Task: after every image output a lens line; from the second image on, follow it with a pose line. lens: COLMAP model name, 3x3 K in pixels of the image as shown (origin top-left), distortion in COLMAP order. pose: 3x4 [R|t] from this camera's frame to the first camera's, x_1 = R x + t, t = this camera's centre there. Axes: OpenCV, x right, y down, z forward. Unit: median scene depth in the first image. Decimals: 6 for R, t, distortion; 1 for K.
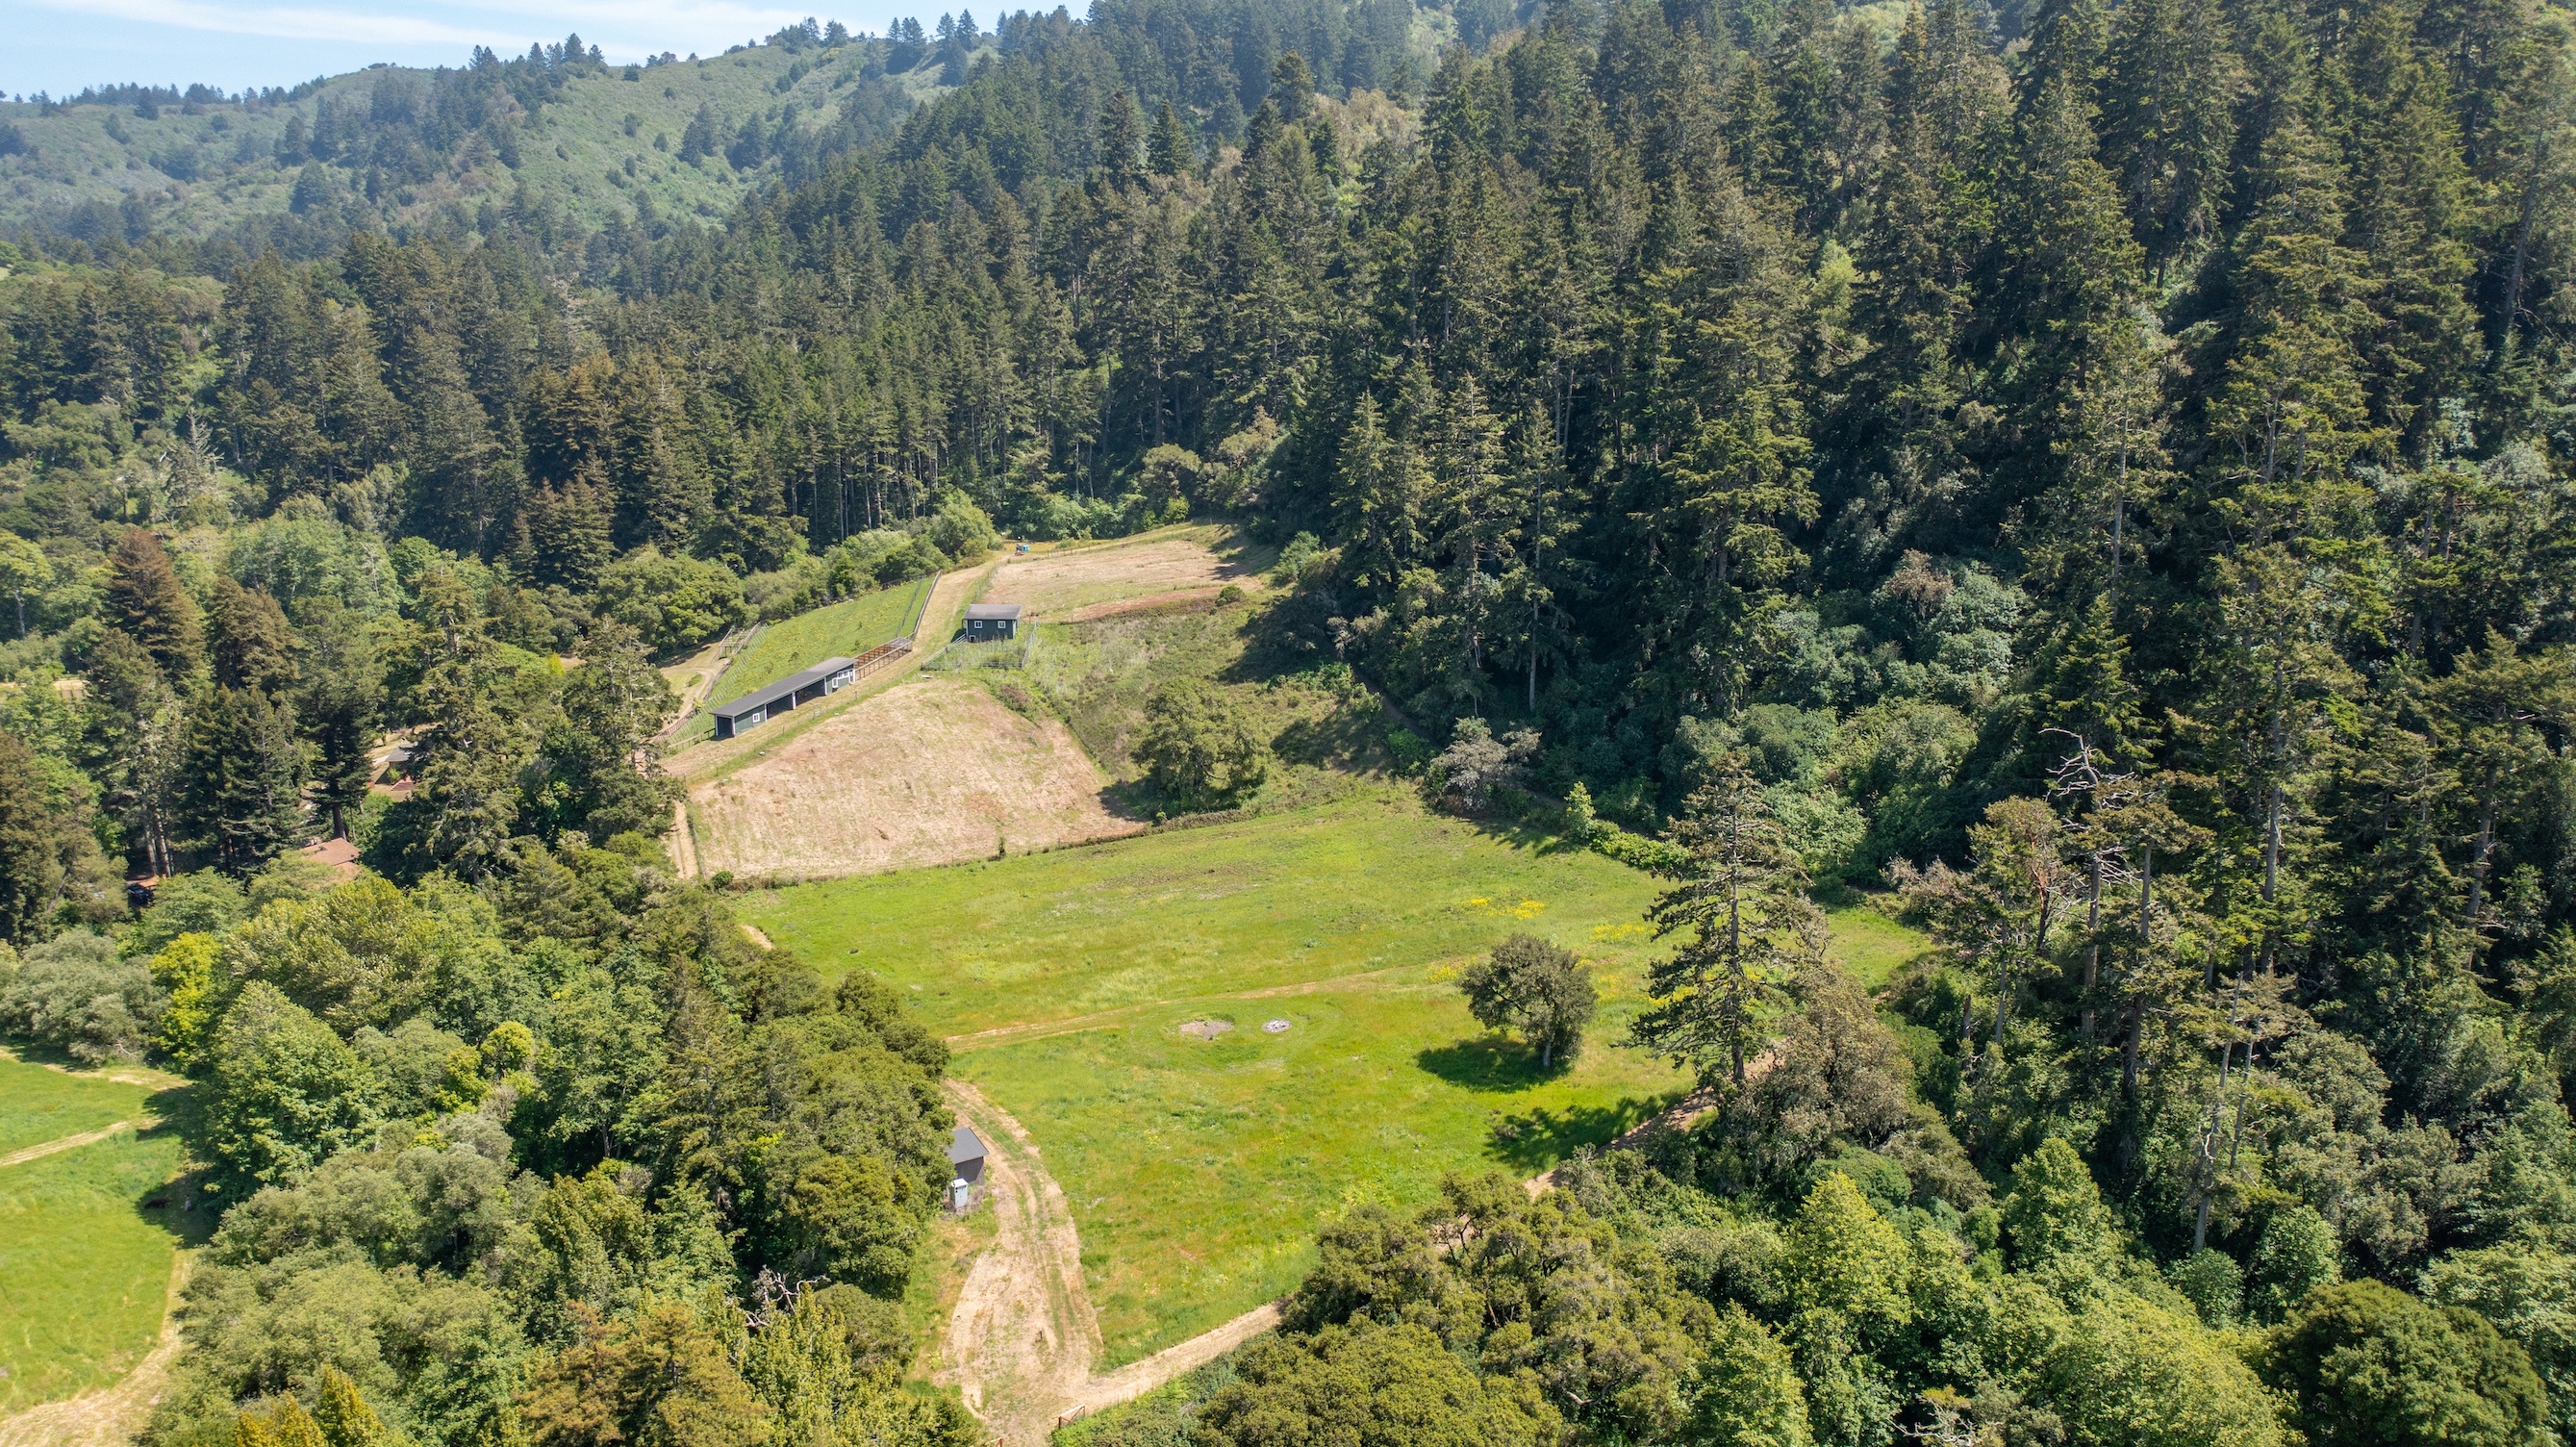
lens RADIAL K [[2022.3, 0, 1281.3], [0, 2022.3, 711.6], [0, 0, 1]] dist [-0.022747, 0.004365]
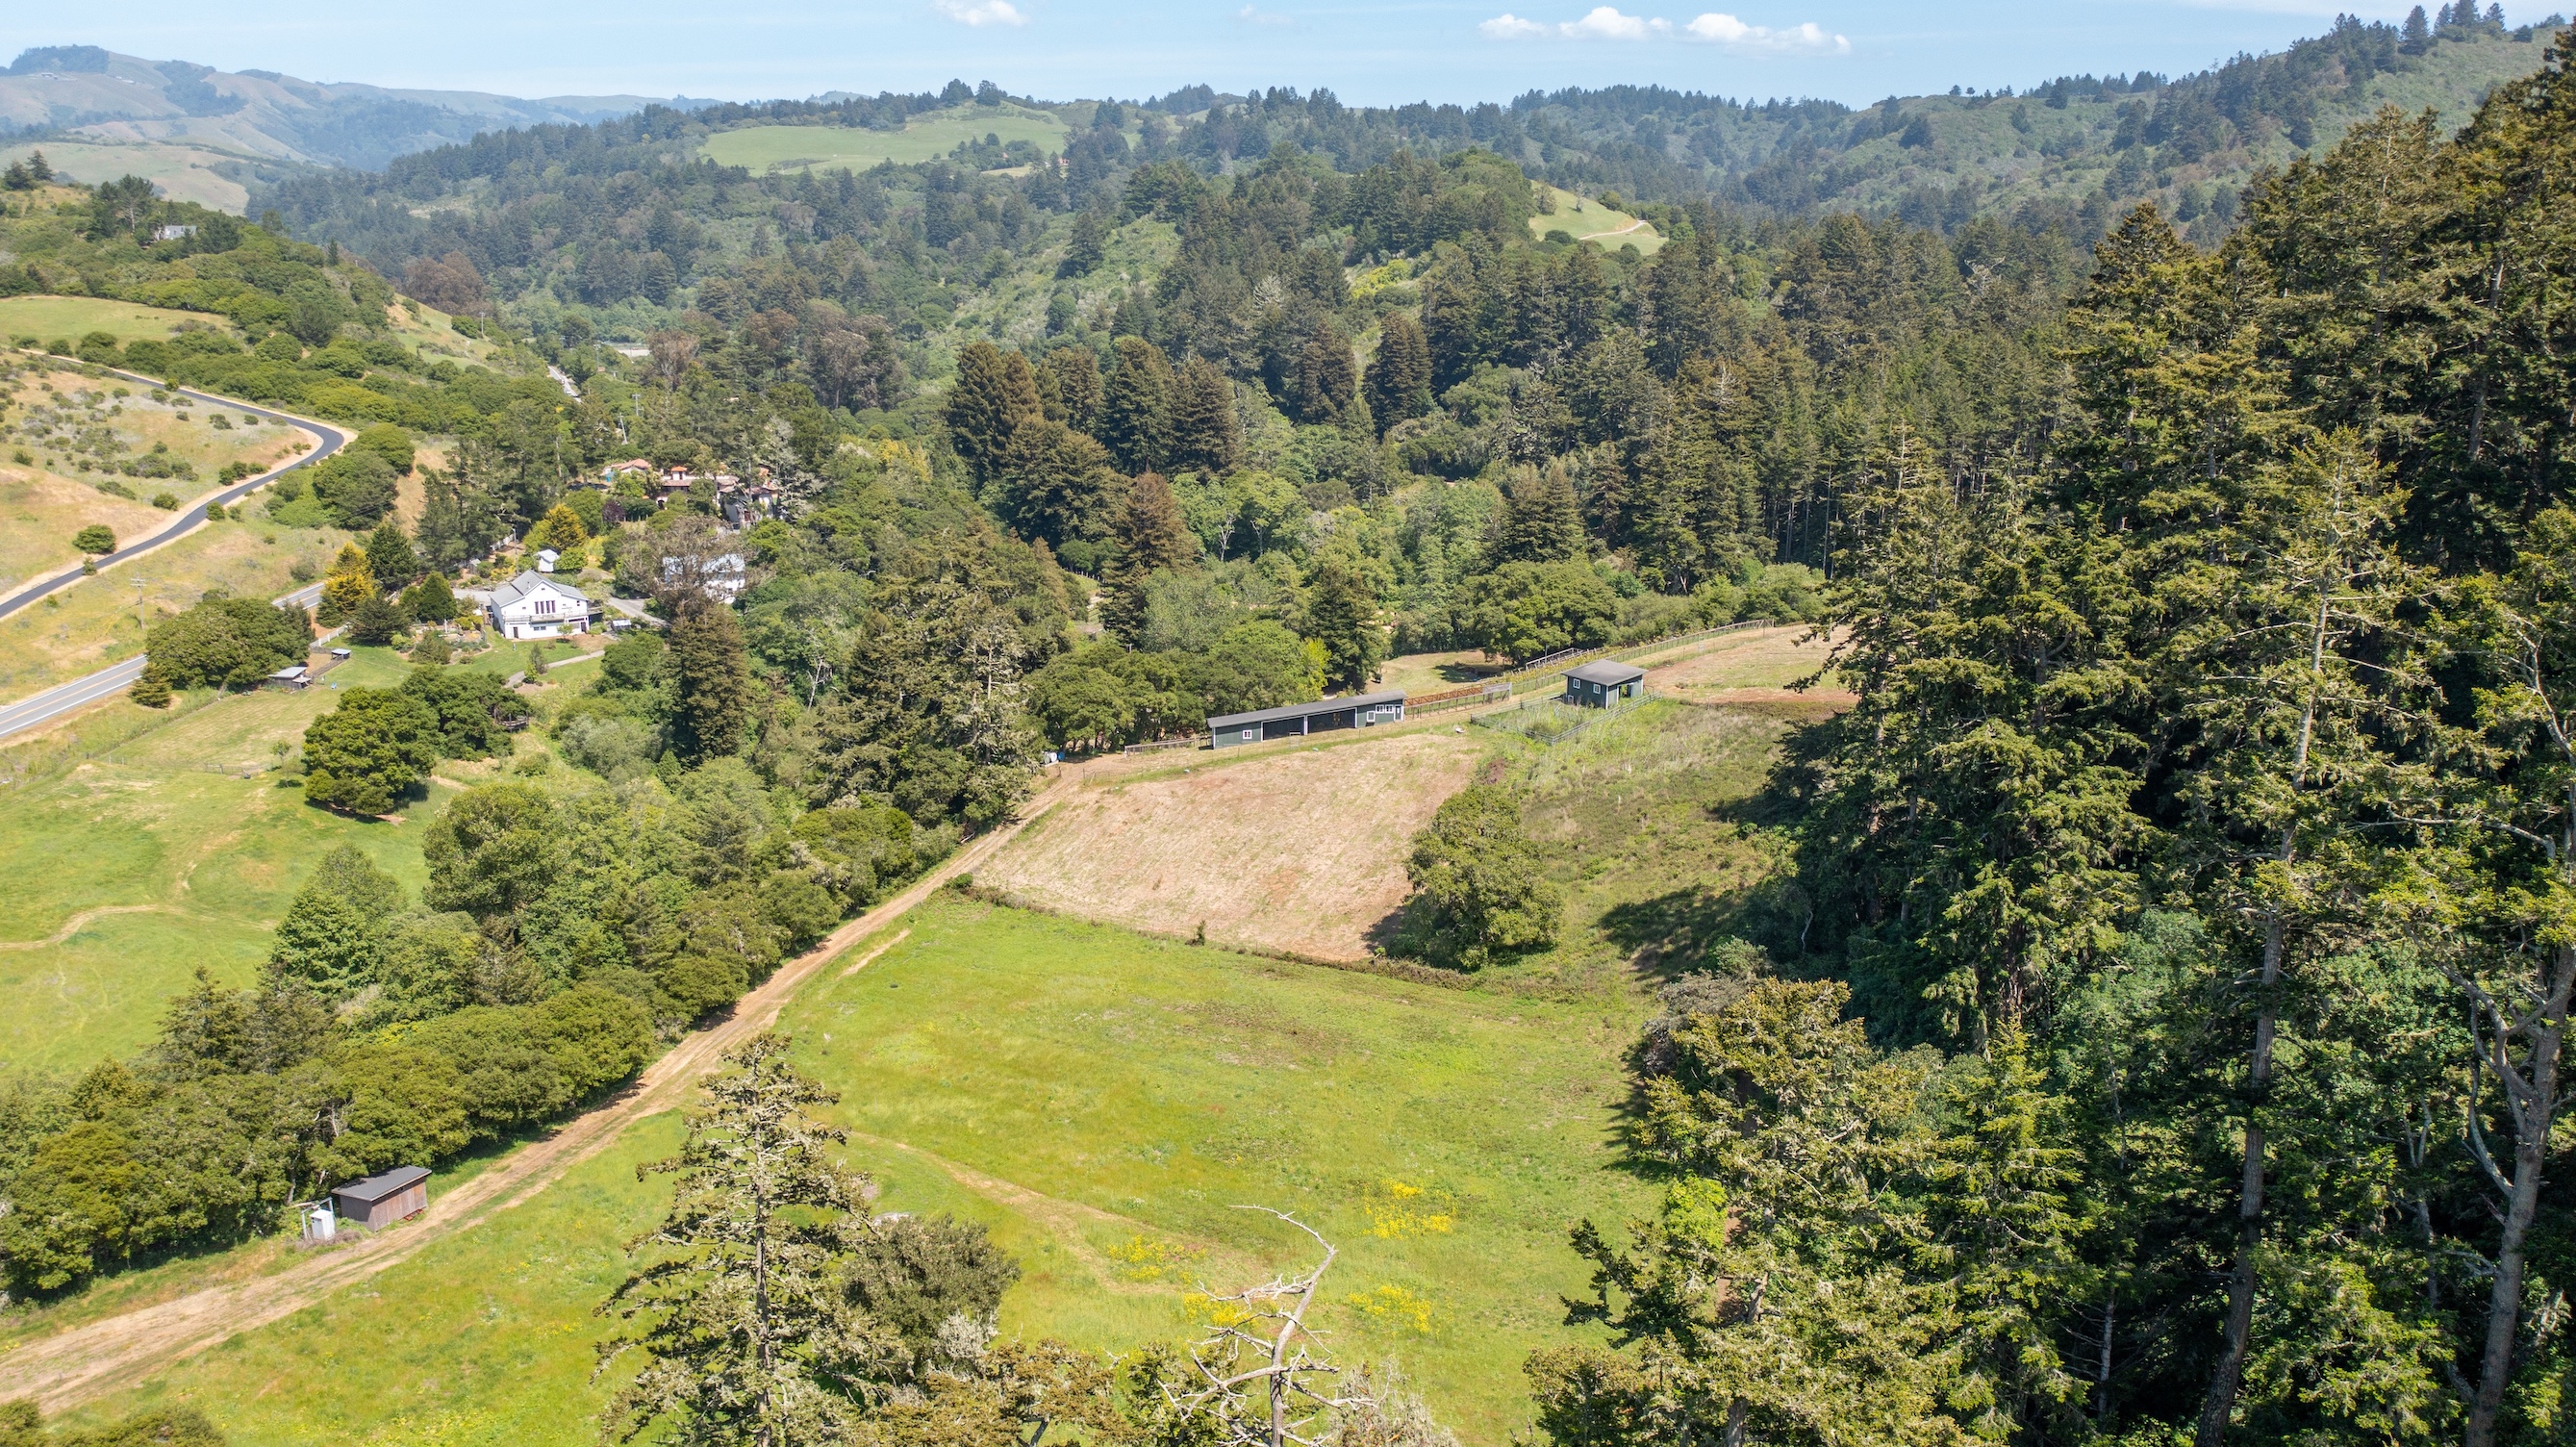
lens RADIAL K [[2022.8, 0, 1281.0], [0, 2022.8, 712.8], [0, 0, 1]] dist [-0.023612, 0.008313]
pose [[0.596230, 0.185942, -0.780984, 0.336518], [-0.180834, 0.978914, 0.095012, -0.070006], [0.782182, 0.084579, 0.617282, 0.318548]]
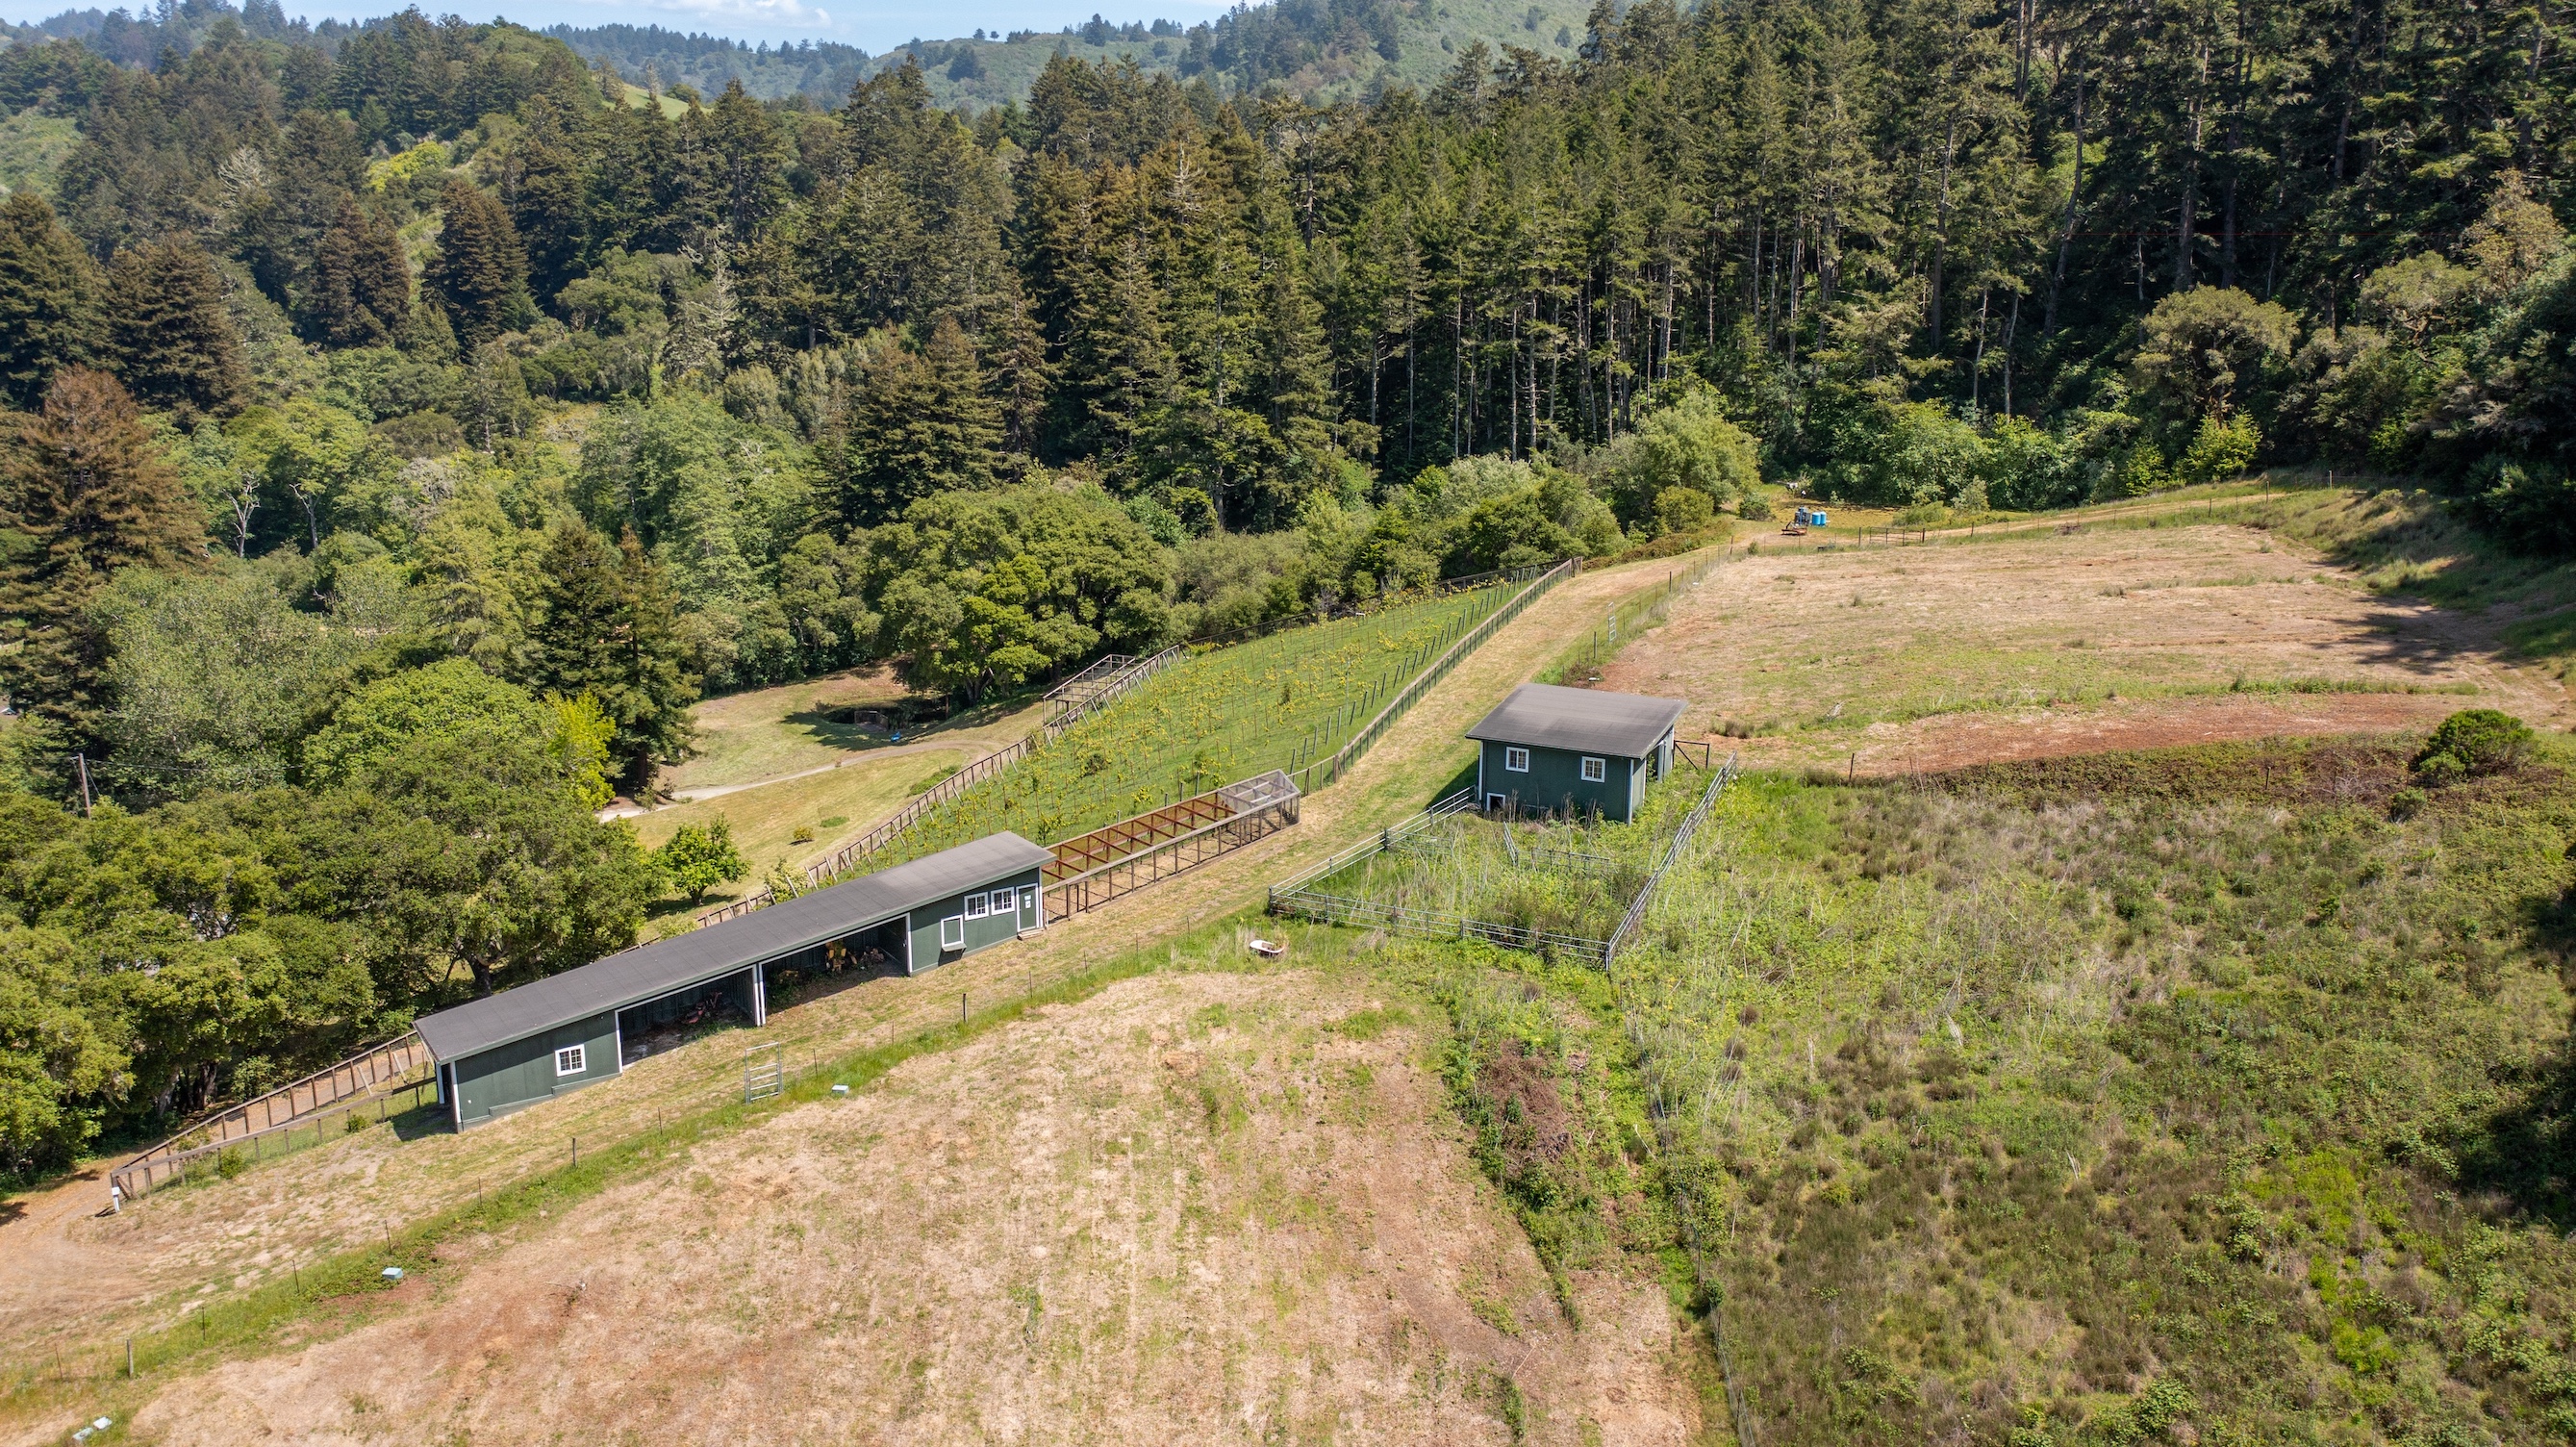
lens RADIAL K [[2022.8, 0, 1281.0], [0, 2022.8, 712.8], [0, 0, 1]] dist [-0.023612, 0.008313]
pose [[0.898275, 0.105774, -0.426514, -0.044074], [-0.097896, 0.994375, 0.040425, -0.046662], [0.428391, 0.005441, 0.903577, 0.571539]]
